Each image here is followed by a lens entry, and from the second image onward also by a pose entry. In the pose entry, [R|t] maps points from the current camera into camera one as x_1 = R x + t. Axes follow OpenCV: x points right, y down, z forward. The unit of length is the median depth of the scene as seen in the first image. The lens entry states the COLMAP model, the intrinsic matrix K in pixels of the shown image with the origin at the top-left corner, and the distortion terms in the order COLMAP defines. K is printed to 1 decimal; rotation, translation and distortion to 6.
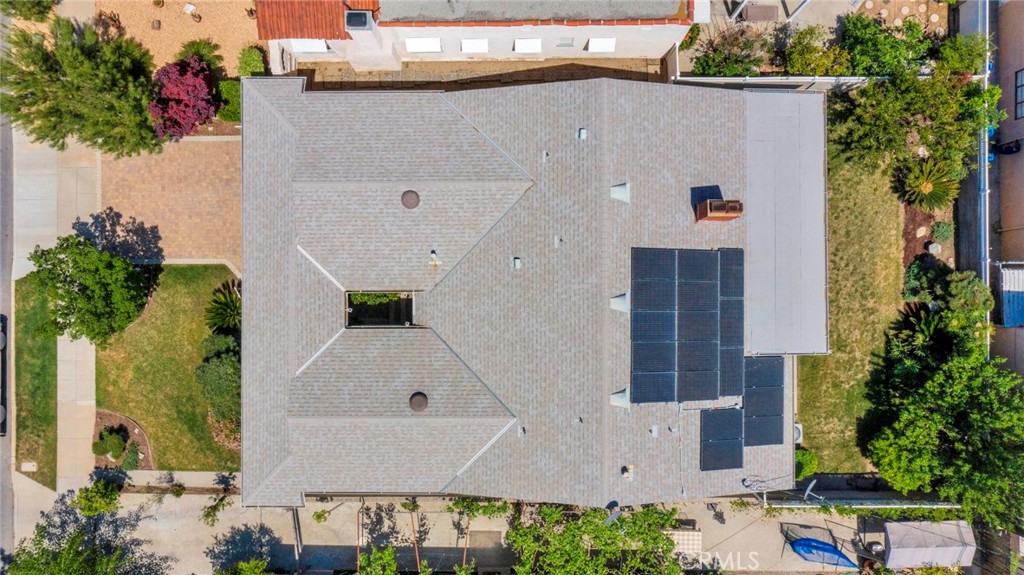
lens RADIAL K [[822.2, 0, 513.8], [0, 822.2, 285.5], [0, 0, 1]] dist [0.009175, 0.011554]
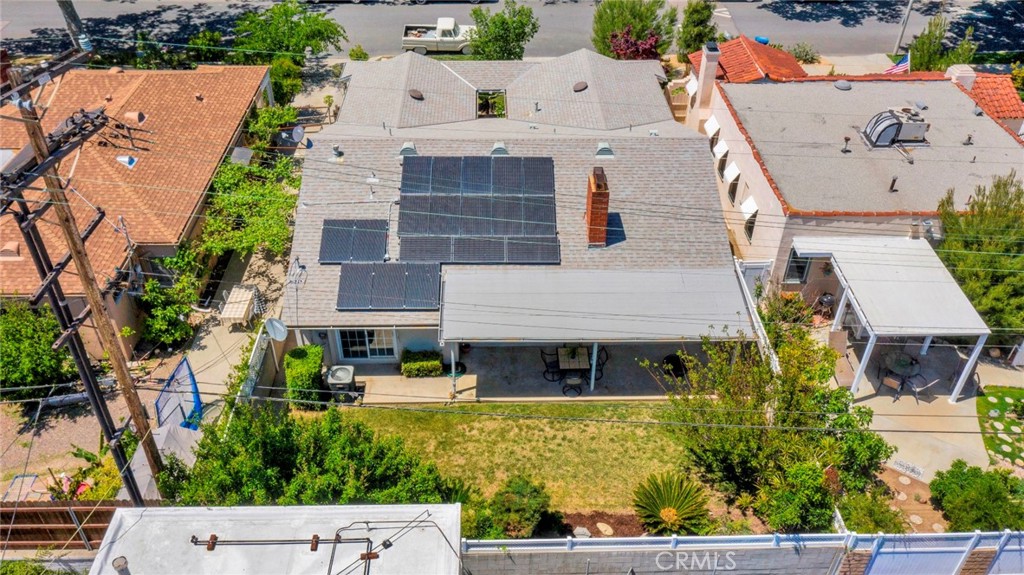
lens RADIAL K [[822.2, 0, 510.5], [0, 822.2, 285.7], [0, 0, 1]] dist [0.009175, 0.011554]
pose [[0.022369, 0.614433, -0.788652, 0.908020], [-0.999747, 0.011751, -0.019201, 0.025197], [-0.002530, 0.788882, 0.614540, 0.416362]]
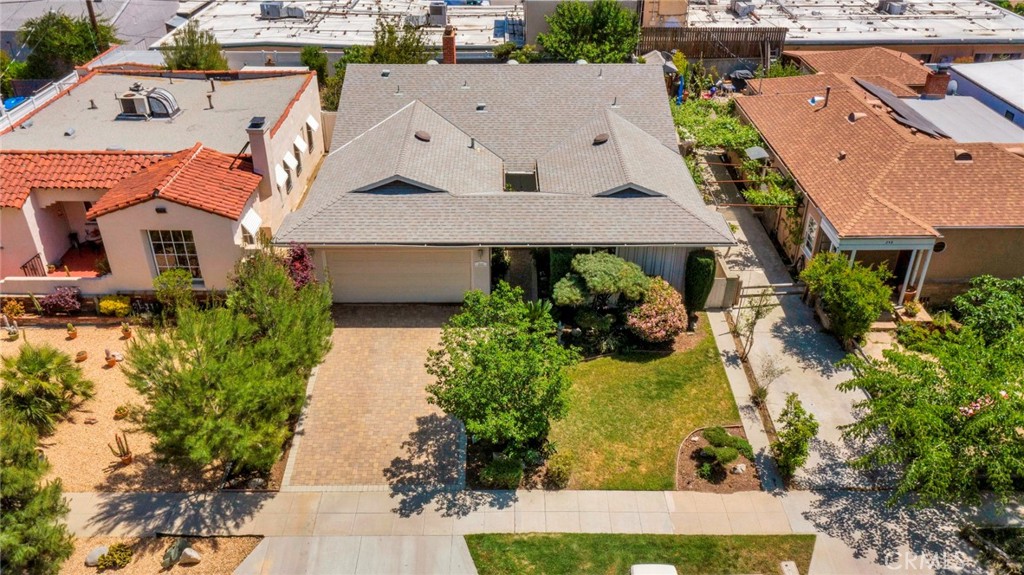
lens RADIAL K [[822.2, 0, 511.8], [0, 822.2, 278.1], [0, 0, 1]] dist [0.009175, 0.011554]
pose [[-0.012038, -0.503282, 0.864038, -1.049908], [0.999734, 0.010955, 0.020309, -0.002996], [-0.019687, 0.864053, 0.503016, 0.529614]]
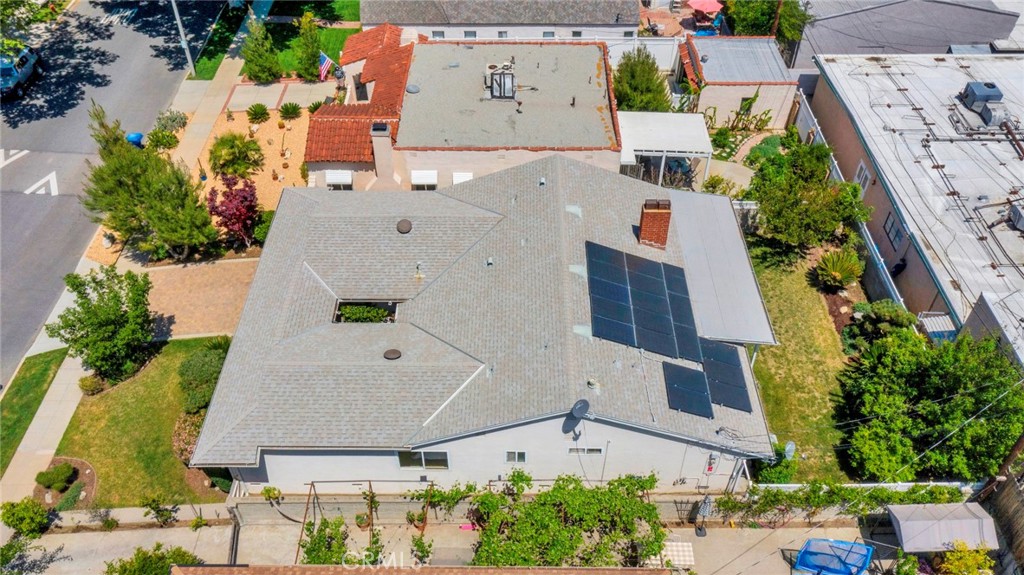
lens RADIAL K [[822.2, 0, 515.5], [0, 822.2, 280.6], [0, 0, 1]] dist [0.009175, 0.011554]
pose [[0.999941, 0.009722, 0.004932, 0.030809], [-0.003200, 0.694280, -0.719697, 0.732547], [-0.010421, 0.719639, 0.694270, 0.179385]]
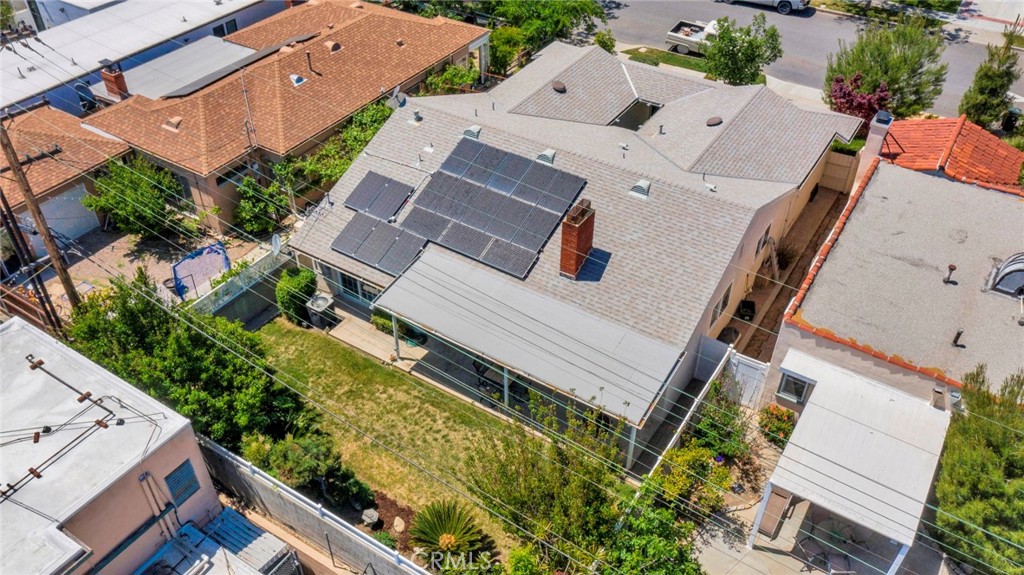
lens RADIAL K [[822.2, 0, 508.0], [0, 822.2, 287.9], [0, 0, 1]] dist [0.009175, 0.011554]
pose [[-0.542047, 0.542095, -0.642120, 0.789728], [-0.840301, -0.341536, 0.421008, -0.375121], [0.008919, 0.767780, 0.640651, 0.382789]]
